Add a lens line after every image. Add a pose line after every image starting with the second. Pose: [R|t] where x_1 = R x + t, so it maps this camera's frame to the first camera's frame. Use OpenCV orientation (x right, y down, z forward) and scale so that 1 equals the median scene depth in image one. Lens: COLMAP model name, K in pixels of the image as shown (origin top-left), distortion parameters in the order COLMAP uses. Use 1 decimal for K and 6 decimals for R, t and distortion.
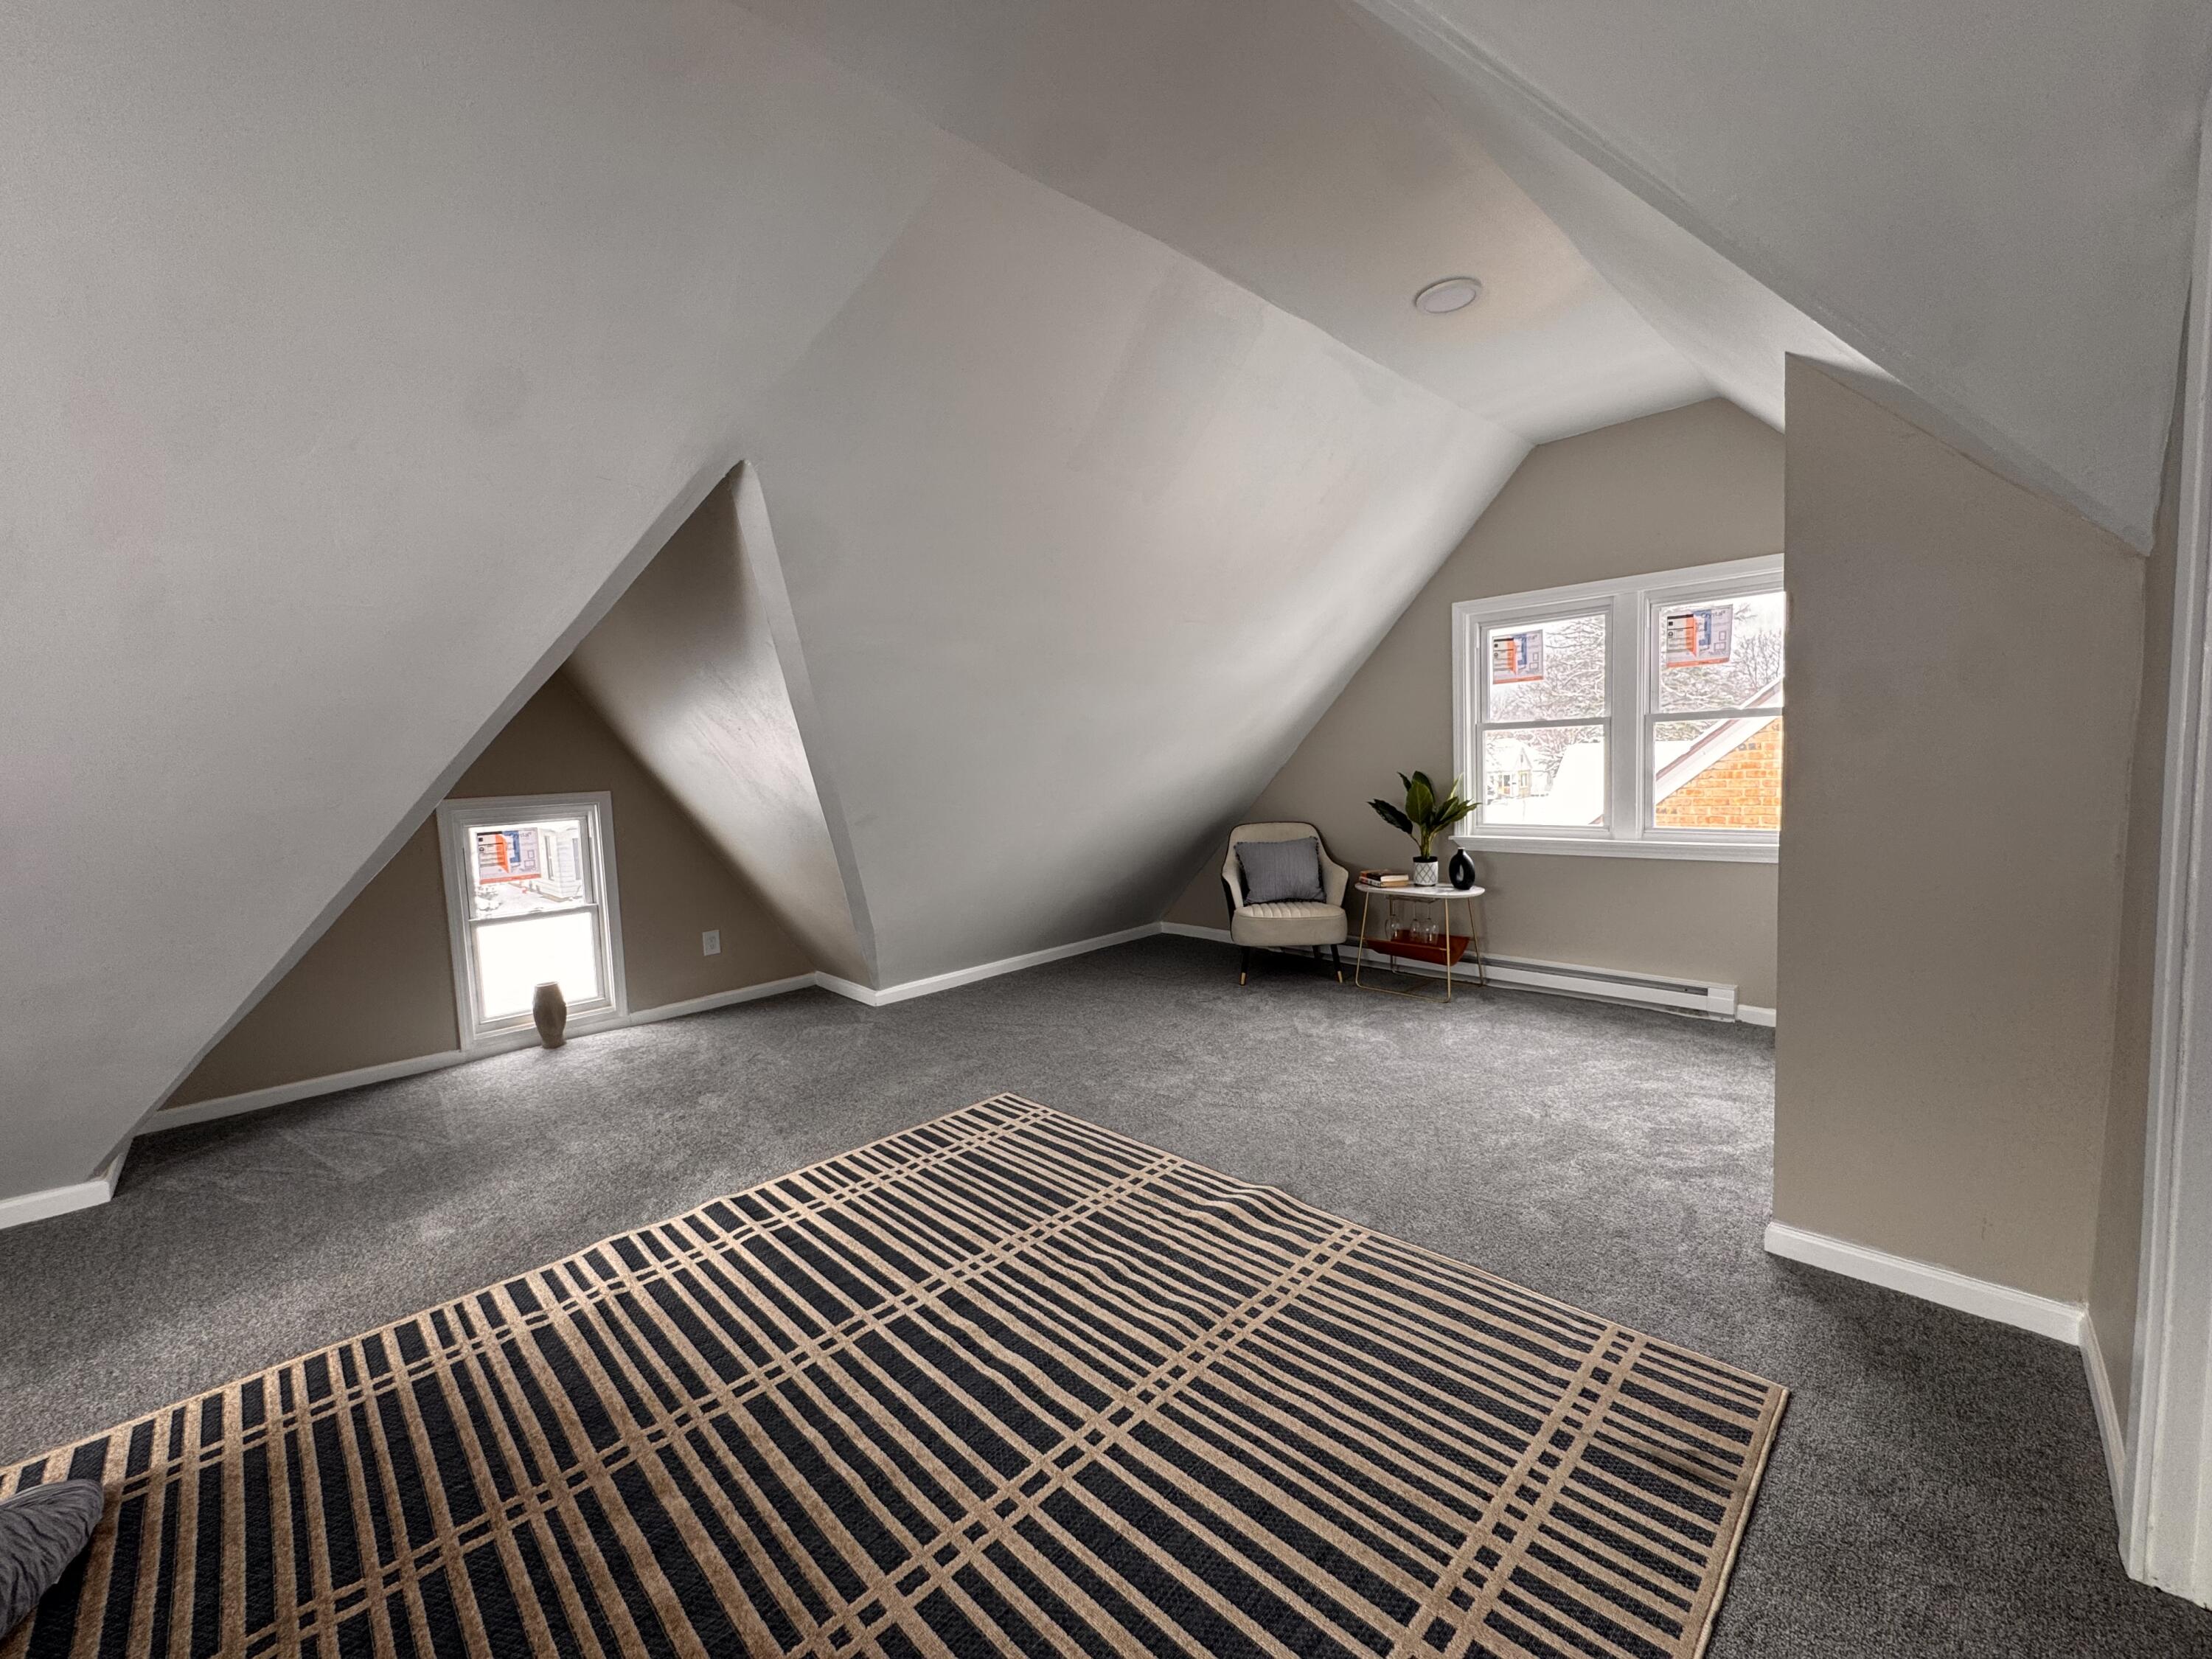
lens RADIAL K [[884.1, 0, 1109.1], [0, 884.1, 831.8], [0, 0, 1]] dist [-0.003461, 0.000511]
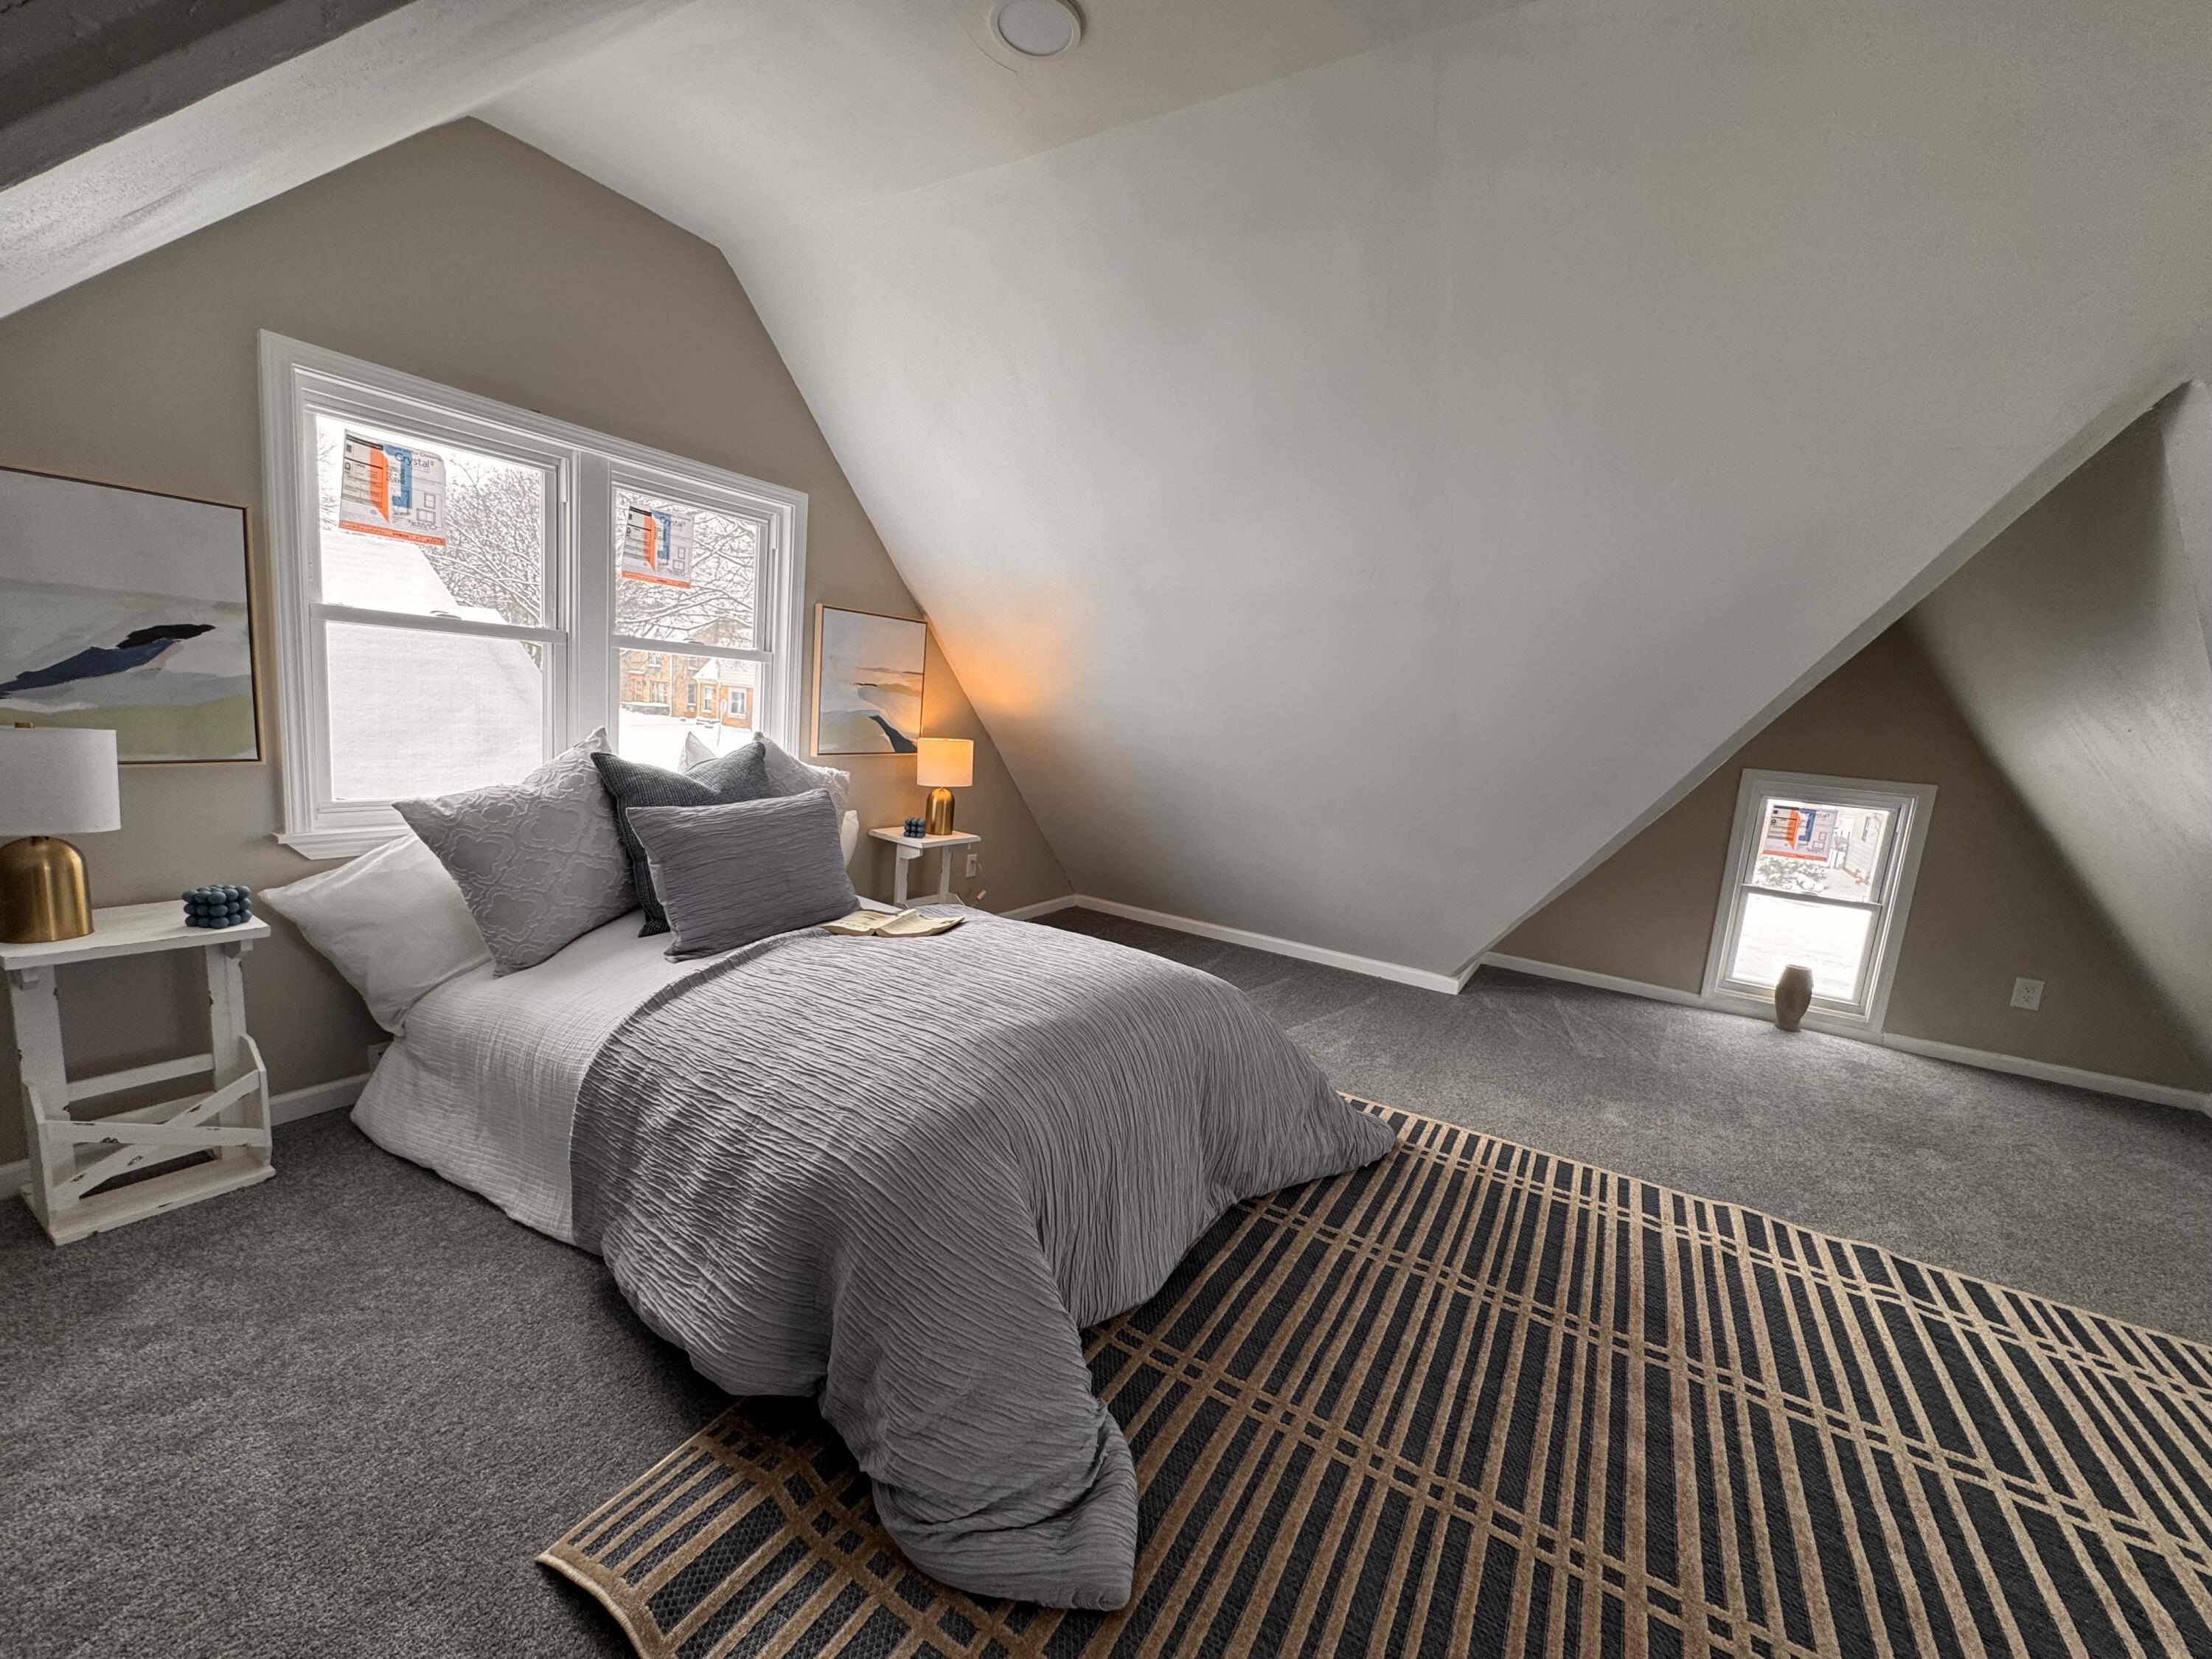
lens RADIAL K [[884.1, 0, 1103.5], [0, 884.1, 829.8], [0, 0, 1]] dist [-0.003461, 0.000511]
pose [[0.241157, 0.202892, -0.949040, 0.154297], [-0.173152, 0.971207, 0.163632, -0.006799], [0.954914, 0.124867, 0.269345, -0.050157]]
